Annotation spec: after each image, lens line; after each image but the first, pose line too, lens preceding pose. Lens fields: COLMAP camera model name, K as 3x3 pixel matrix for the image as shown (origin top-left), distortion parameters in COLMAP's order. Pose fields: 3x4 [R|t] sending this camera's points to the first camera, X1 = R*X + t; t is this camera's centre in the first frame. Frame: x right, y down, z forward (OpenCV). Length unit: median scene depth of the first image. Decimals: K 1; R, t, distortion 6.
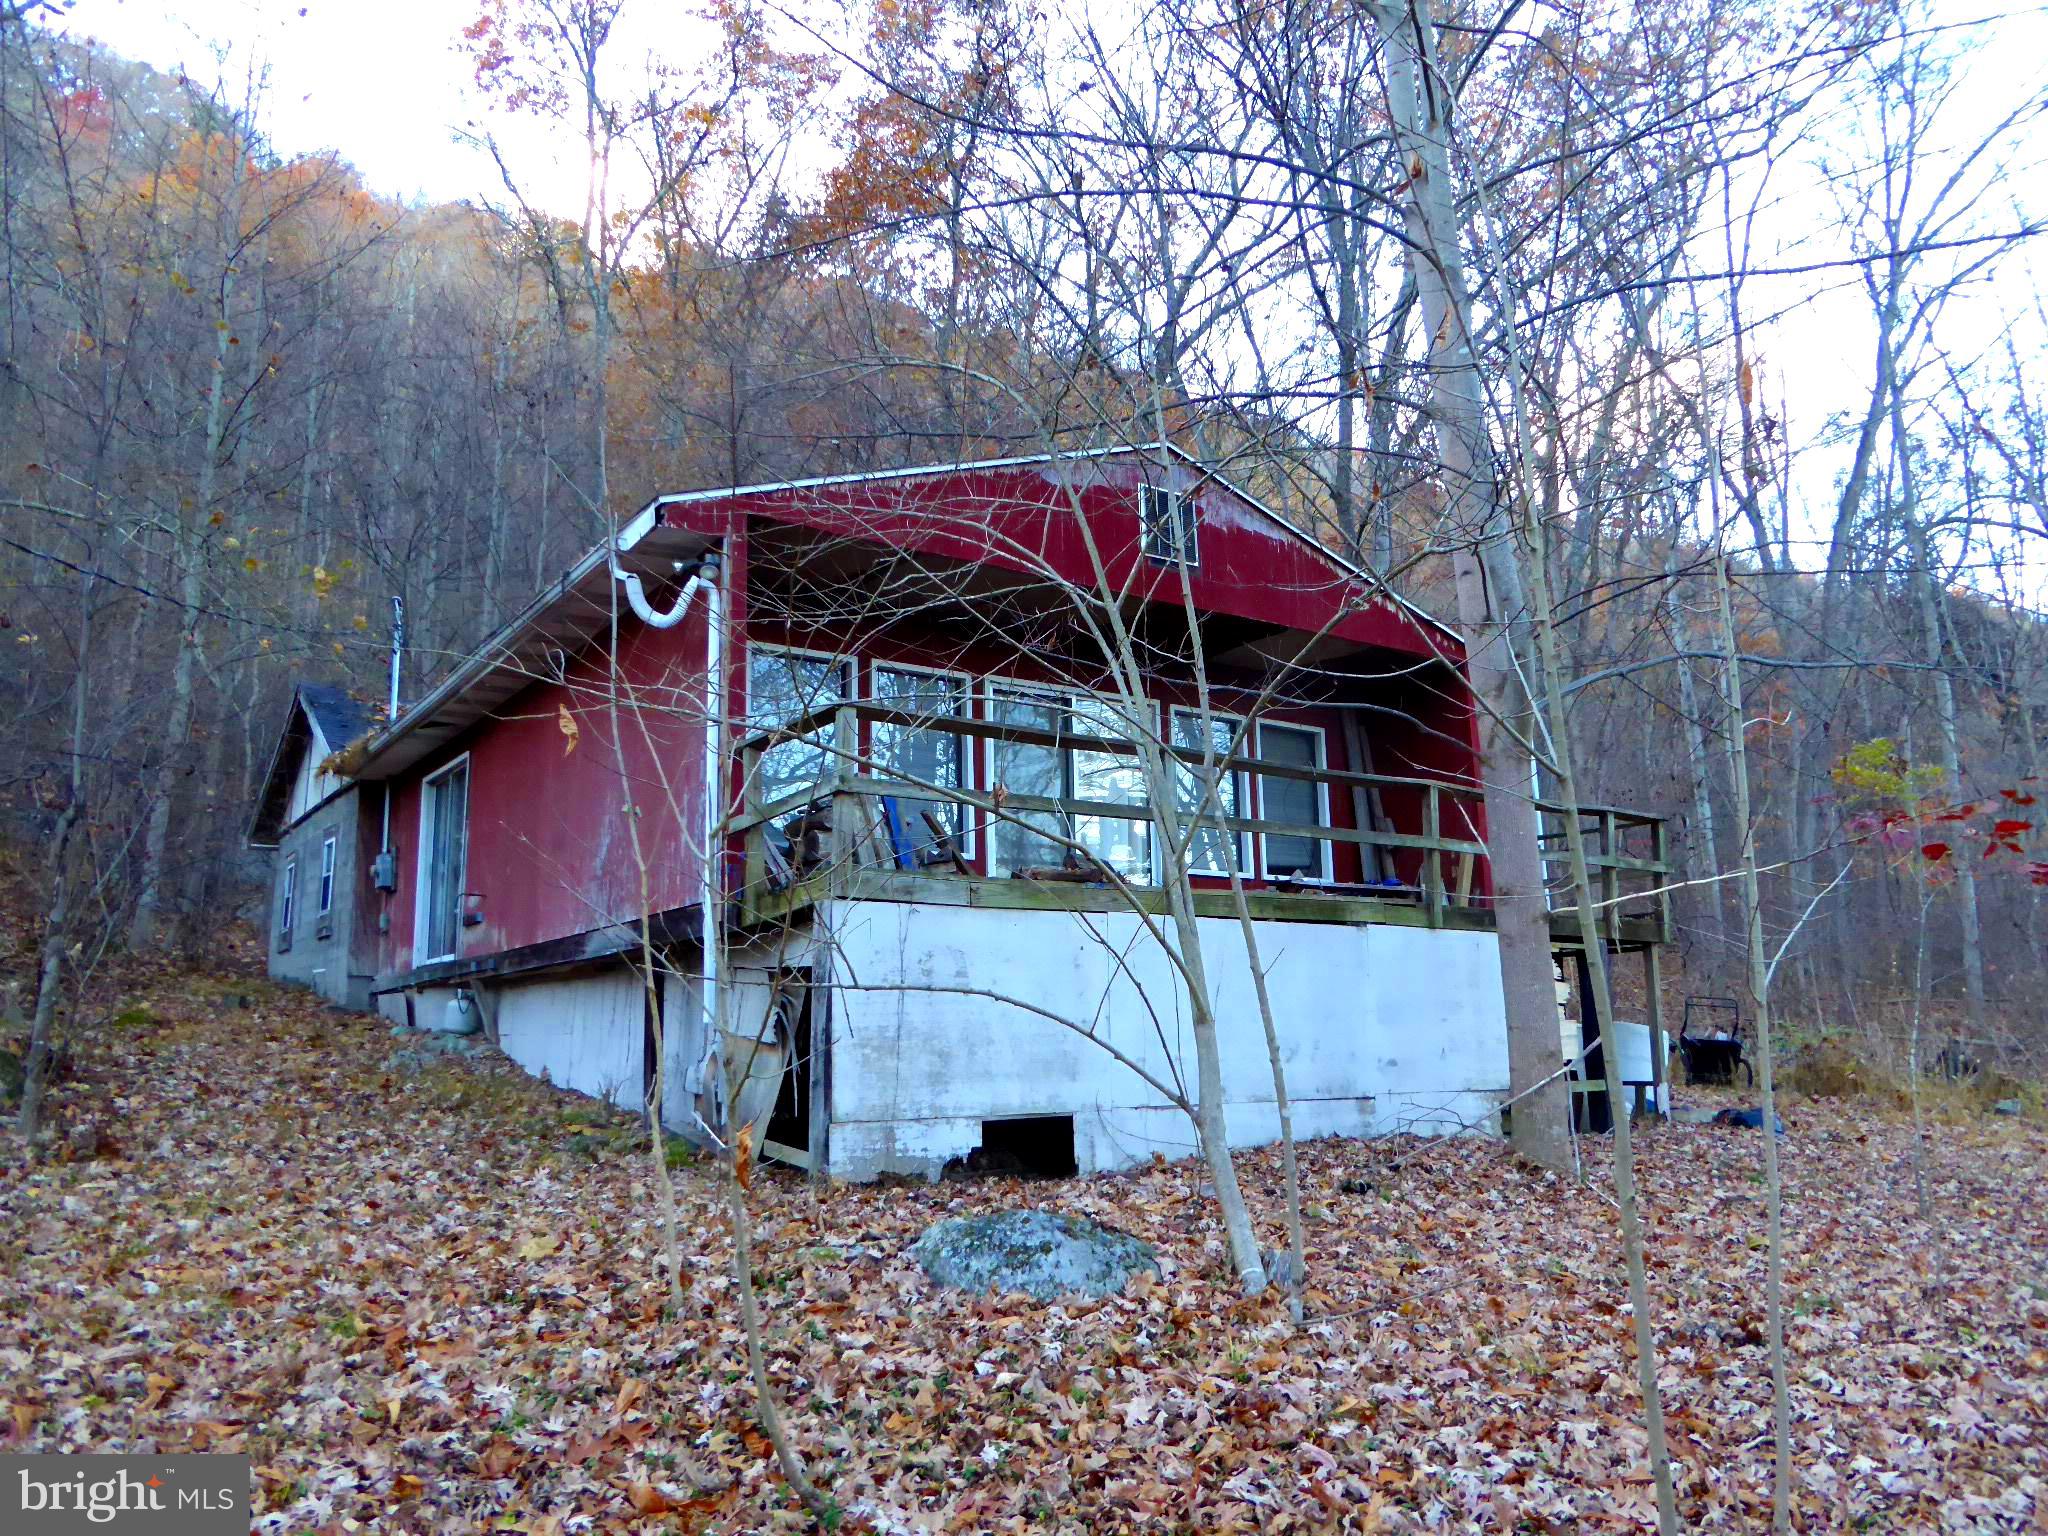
lens RADIAL K [[1425.9, 0, 1037.0], [0, 1425.9, 757.2], [0, 0, 1]] dist [-0.043989, 0.009486]
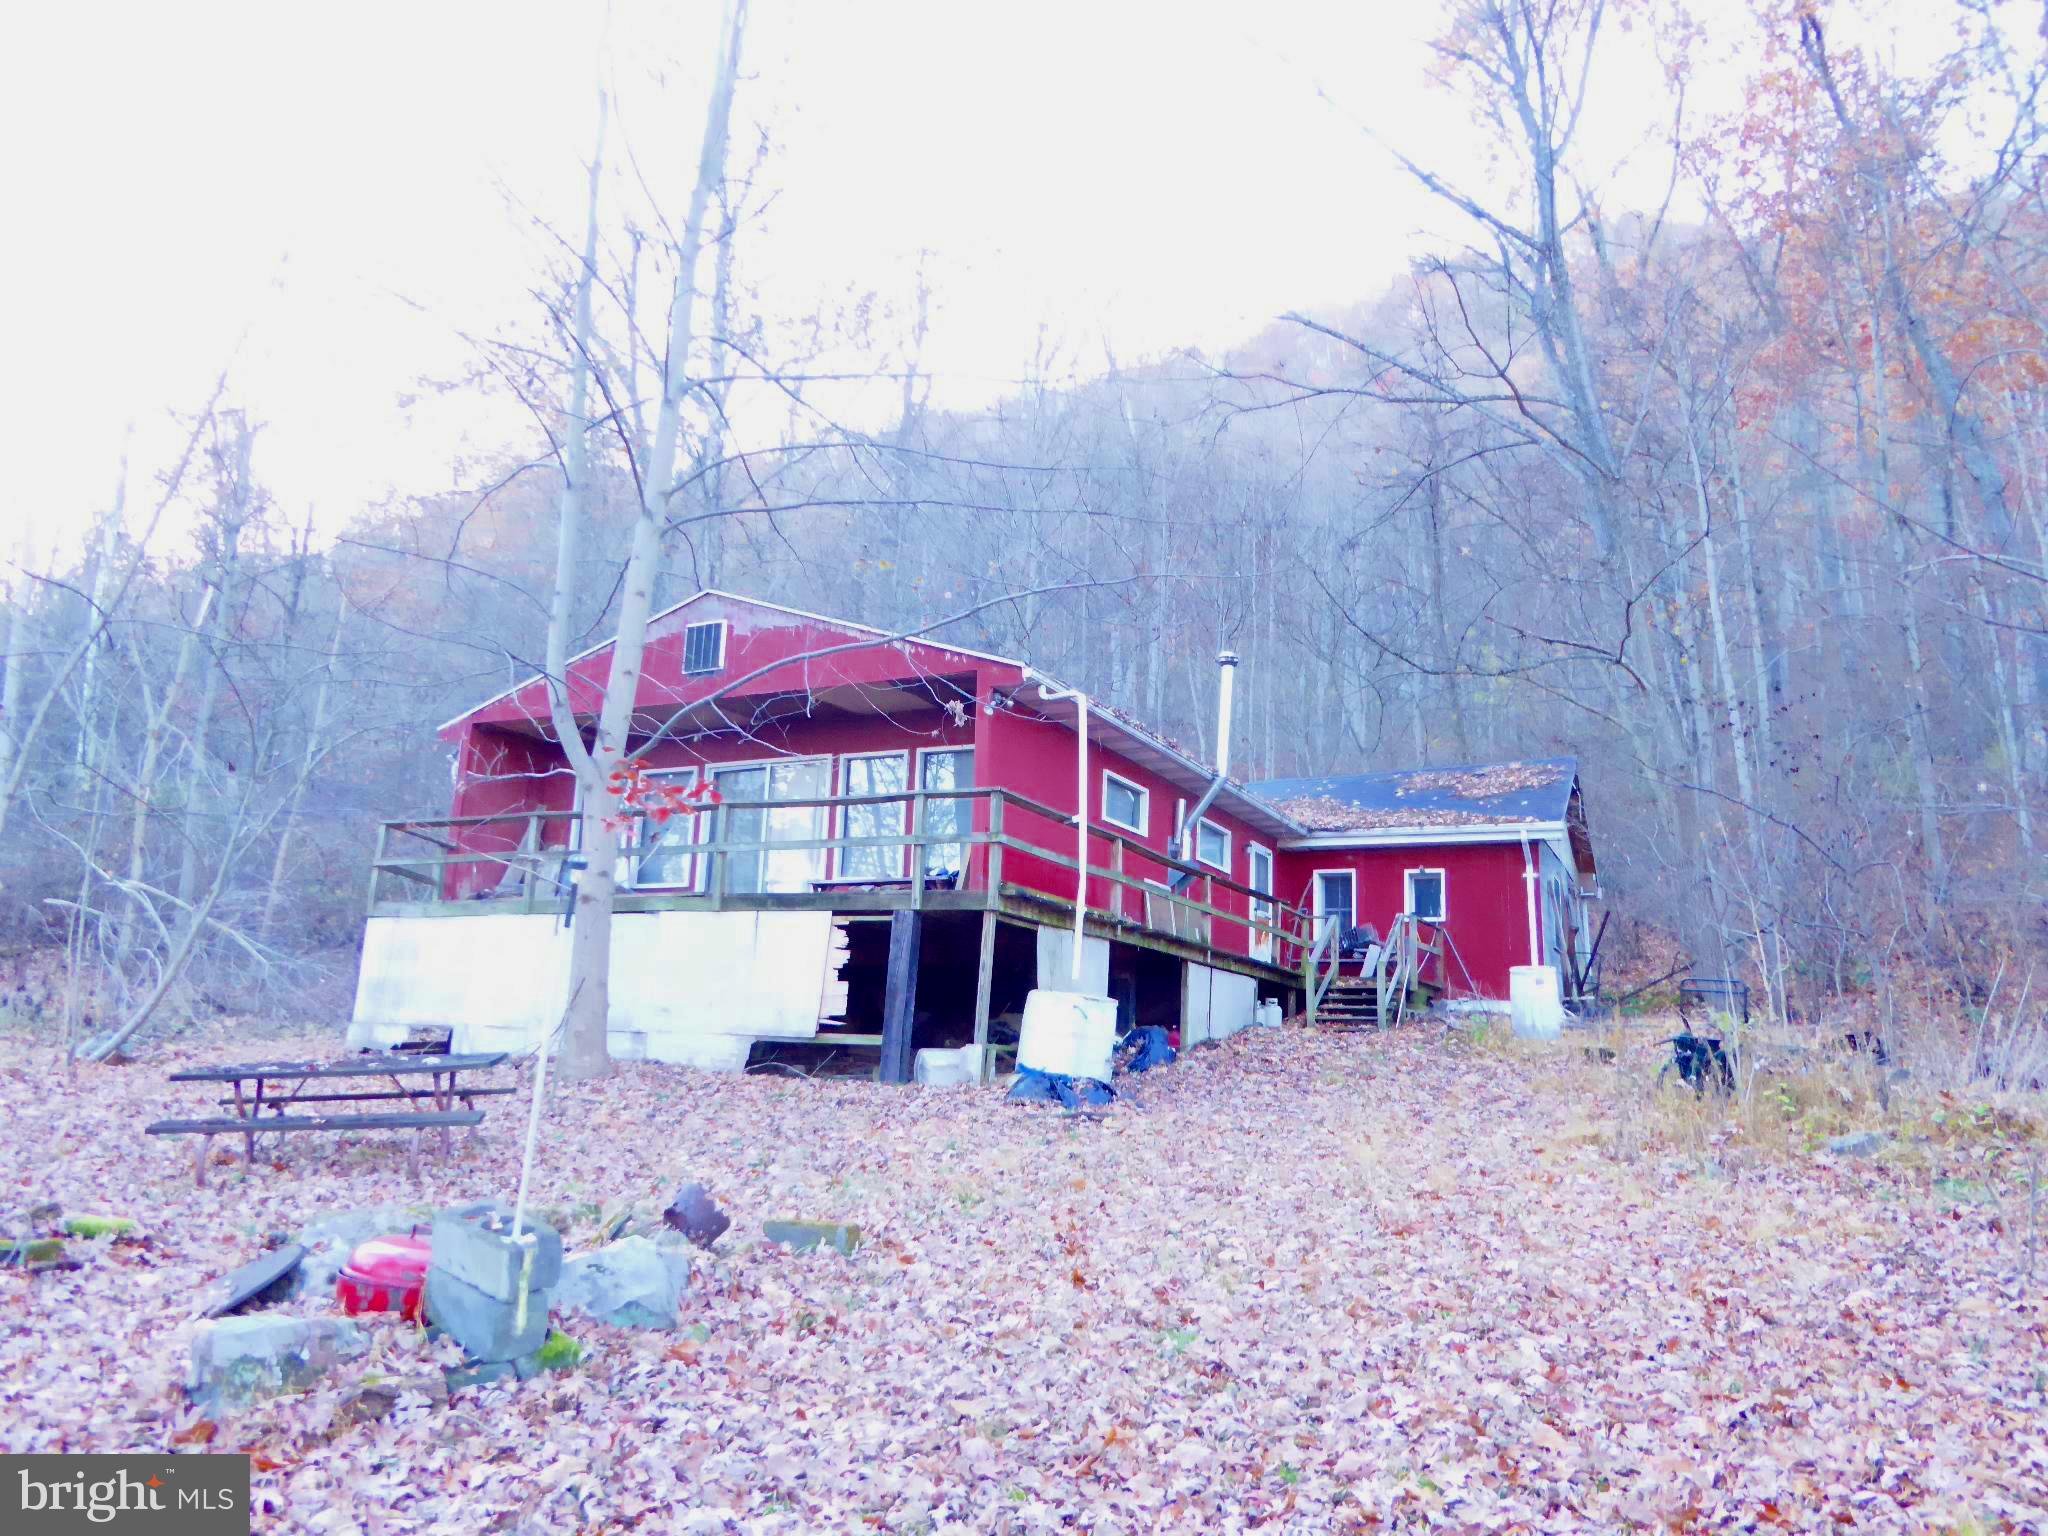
lens RADIAL K [[1466.6, 0, 1024.0], [0, 1466.6, 768.0], [0, 0, 1]] dist [-0.025394, 0.000004]
pose [[0.477023, -0.157937, -0.864584, 1.698809], [0.120273, 0.986197, -0.113793, 0.186984], [0.870623, -0.049705, 0.489434, 0.613968]]
